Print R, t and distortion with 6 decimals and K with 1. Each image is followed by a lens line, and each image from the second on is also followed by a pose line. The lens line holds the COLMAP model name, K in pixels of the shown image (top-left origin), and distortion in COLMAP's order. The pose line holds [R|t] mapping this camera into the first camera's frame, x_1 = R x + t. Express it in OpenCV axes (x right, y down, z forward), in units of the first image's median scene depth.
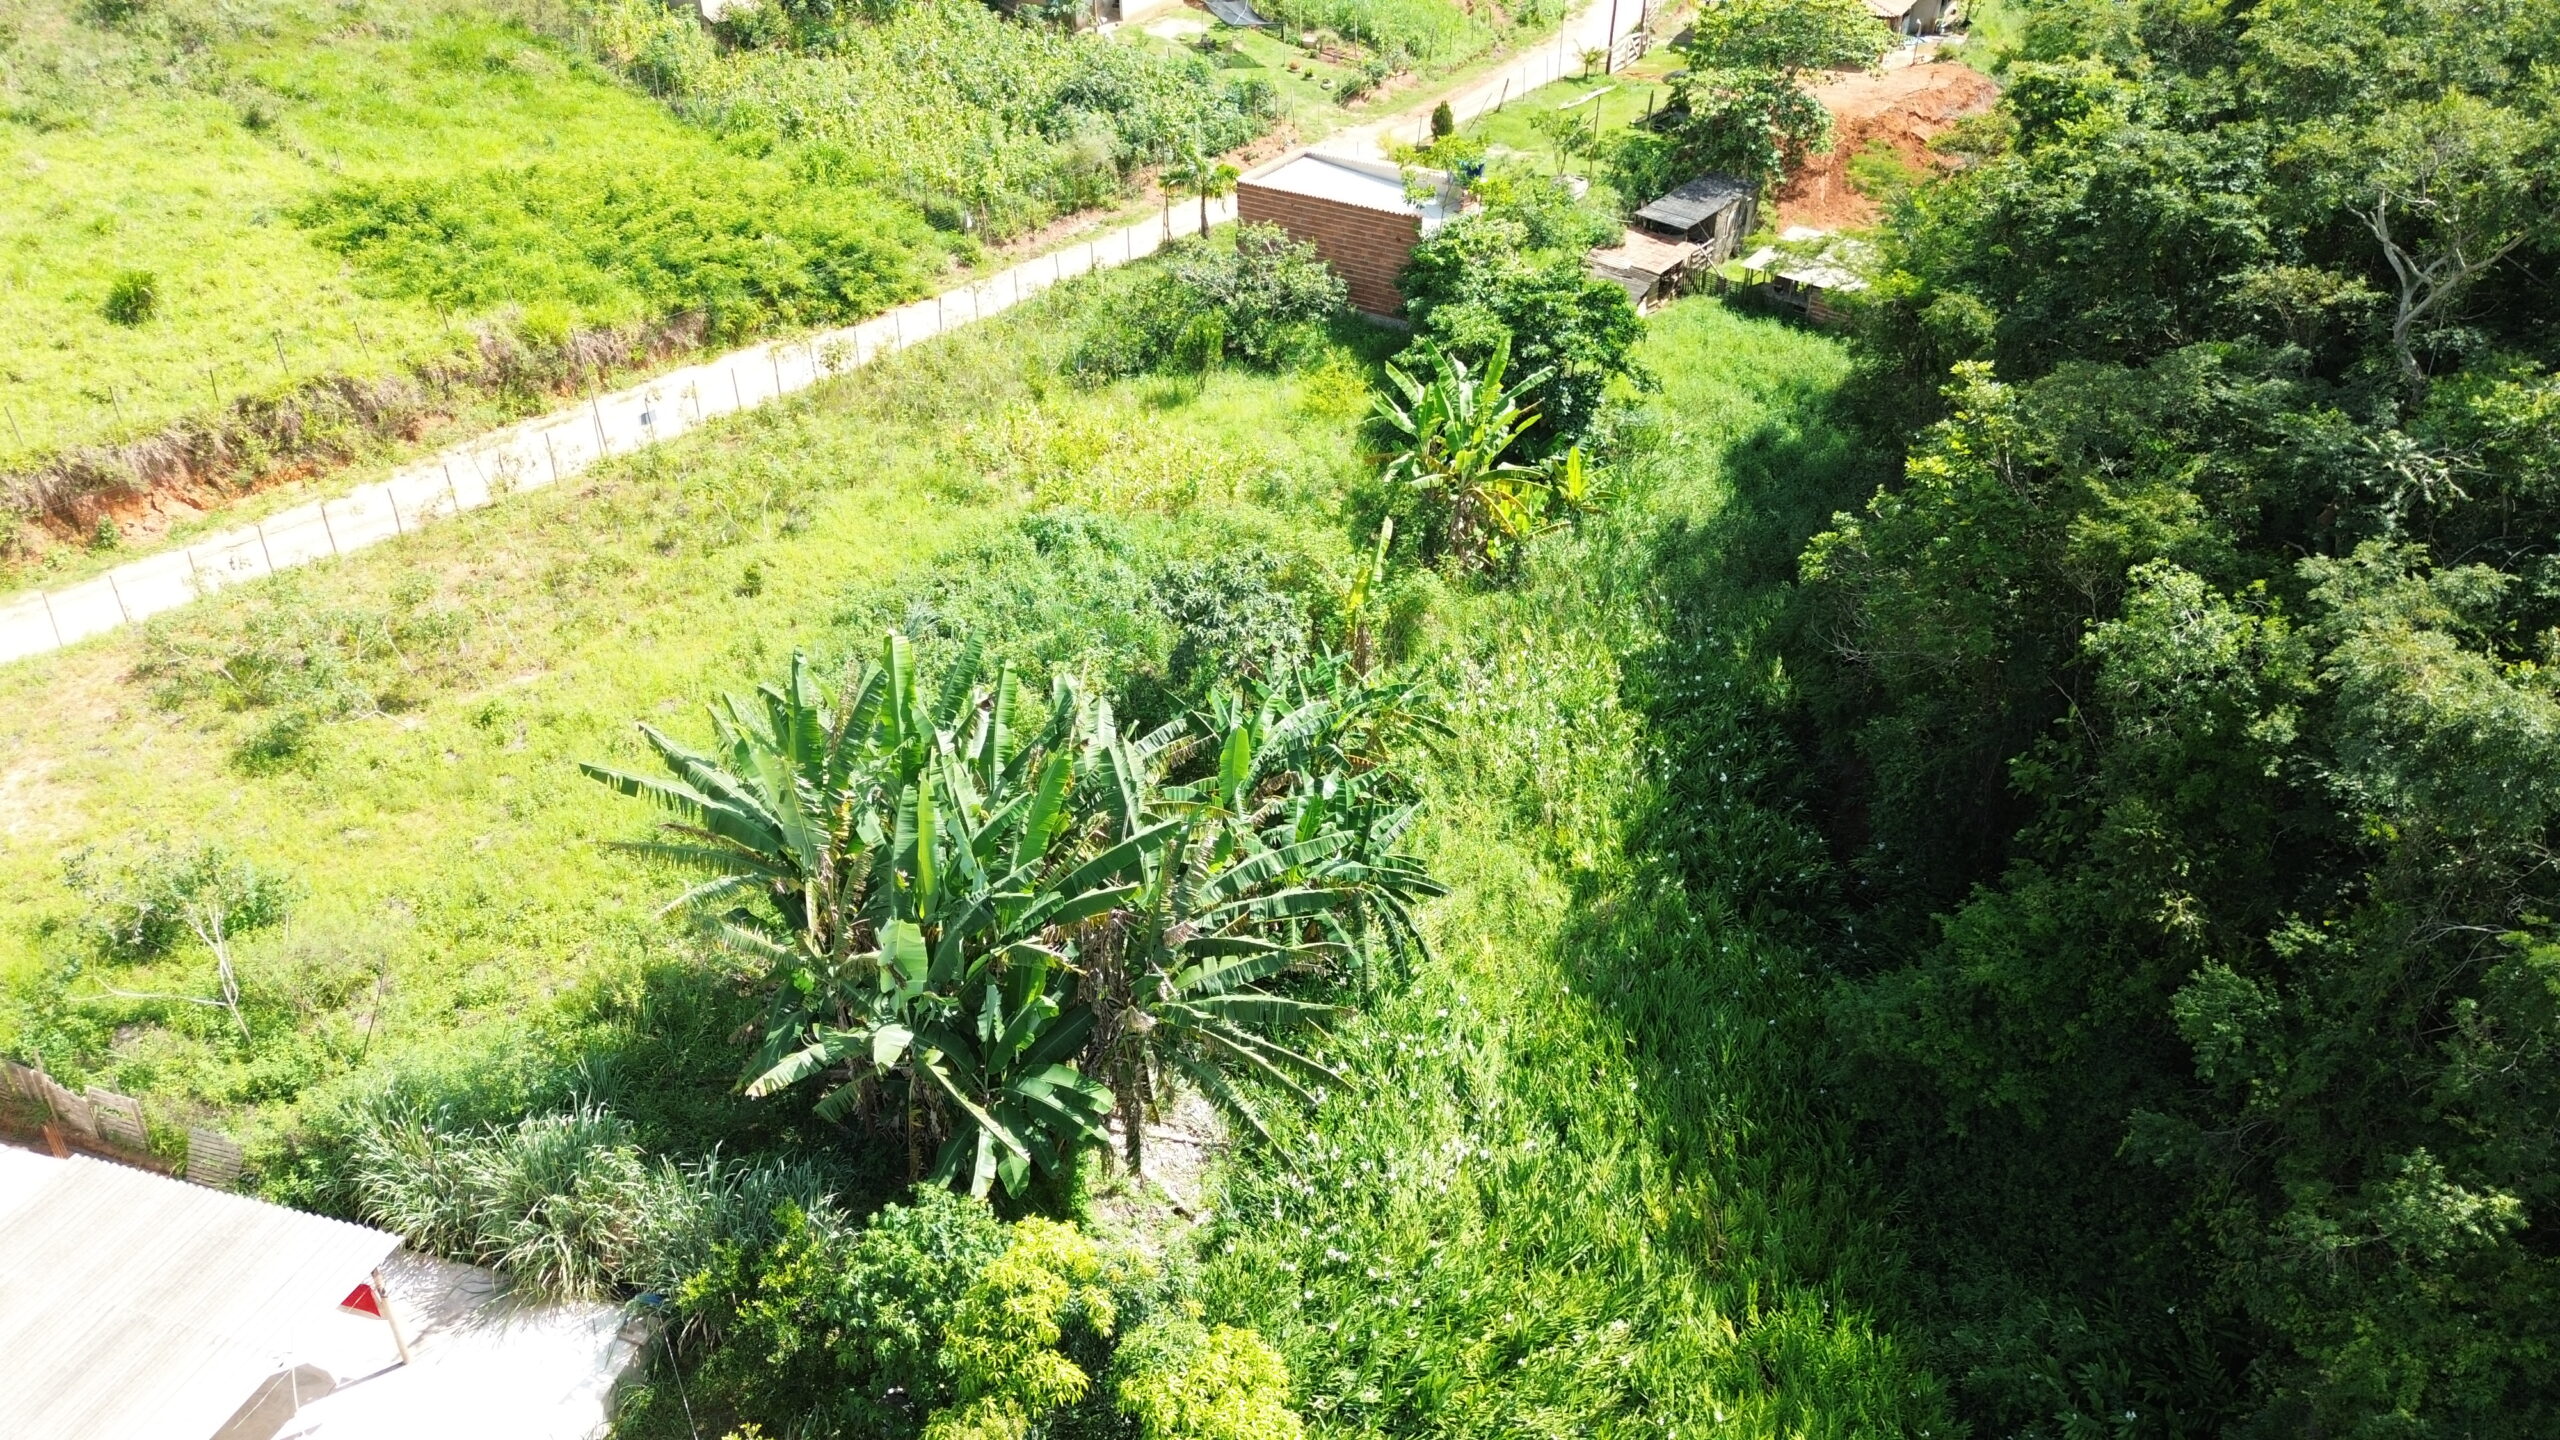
lens RADIAL K [[1821.6, 0, 1276.8], [0, 1821.6, 714.1], [0, 0, 1]] dist [0.068377, -0.065252]
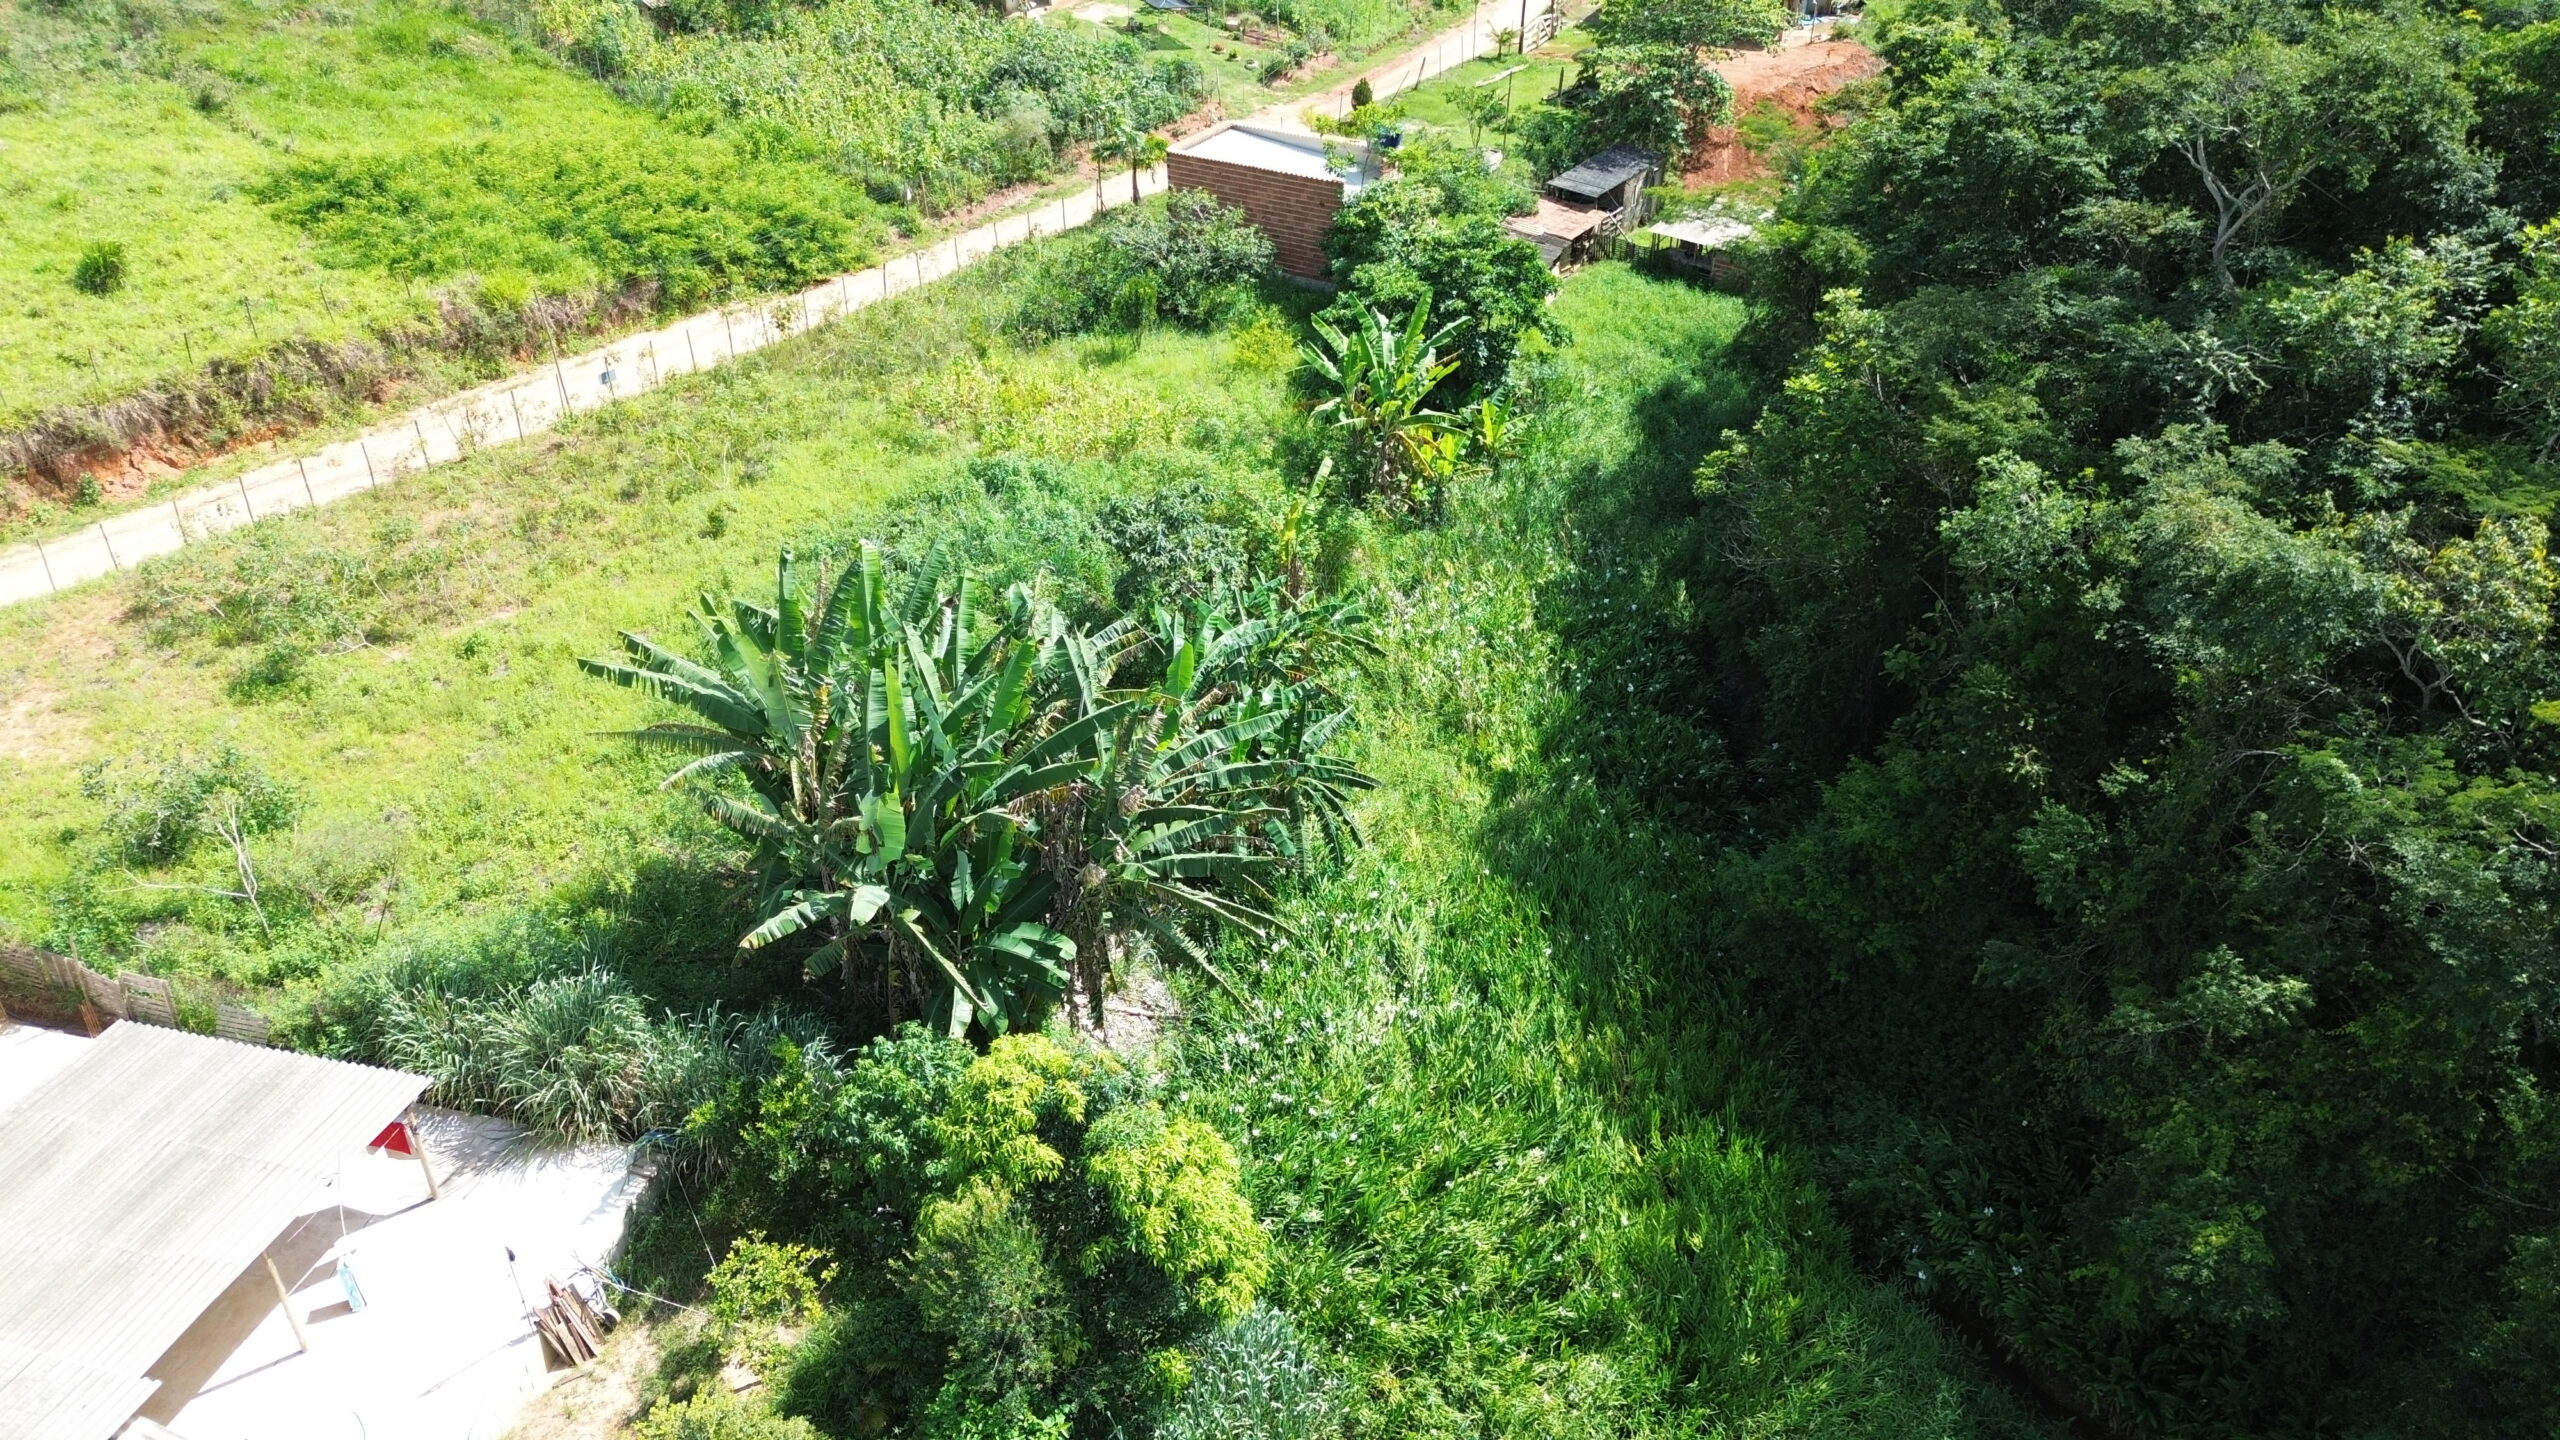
lens RADIAL K [[1821.6, 0, 1276.9], [0, 1821.6, 714.6], [0, 0, 1]] dist [0.068377, -0.065252]
pose [[0.999201, -0.020611, 0.034252, -0.001661], [0.020611, 0.999788, 0.000365, 0.039886], [-0.034252, 0.000341, 0.999413, -0.061112]]
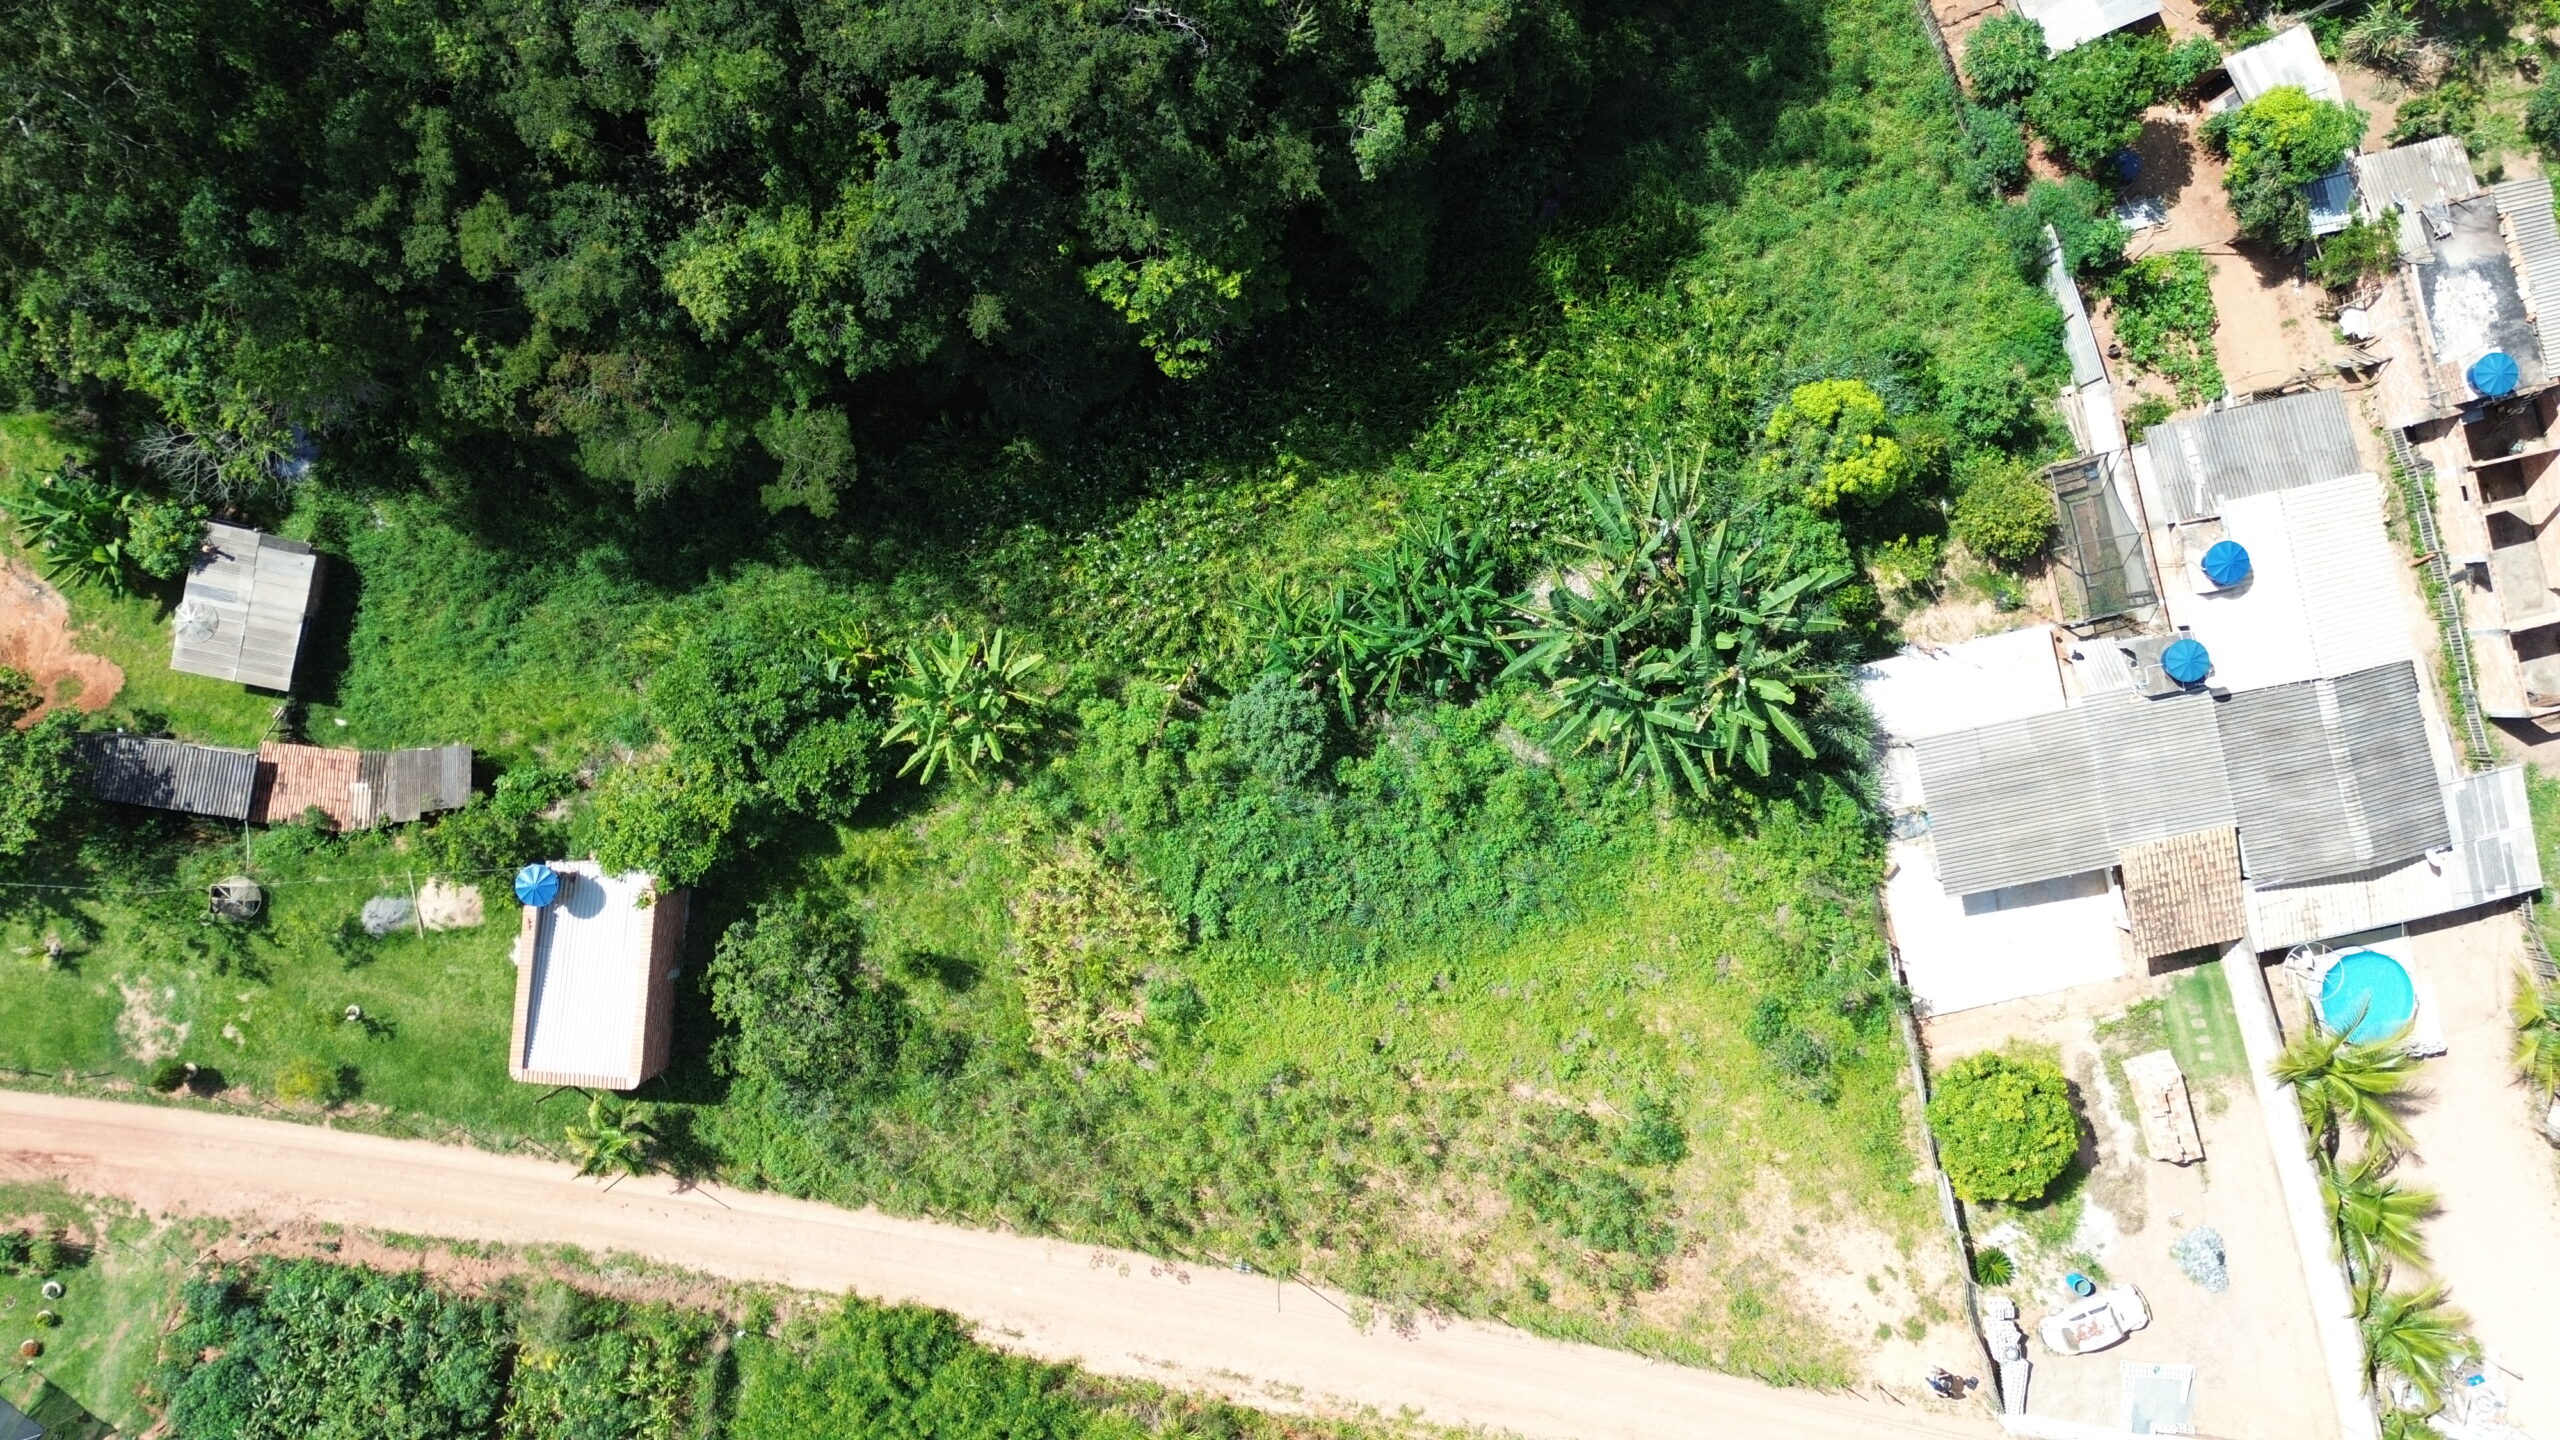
lens RADIAL K [[1821.6, 0, 1251.8], [0, 1821.6, 706.5], [0, 0, 1]] dist [0.068377, -0.065252]
pose [[-0.482769, -0.875701, 0.009076, -0.010222], [0.499547, -0.266856, 0.824161, -1.162261], [-0.719296, 0.402413, 0.566283, 0.110921]]
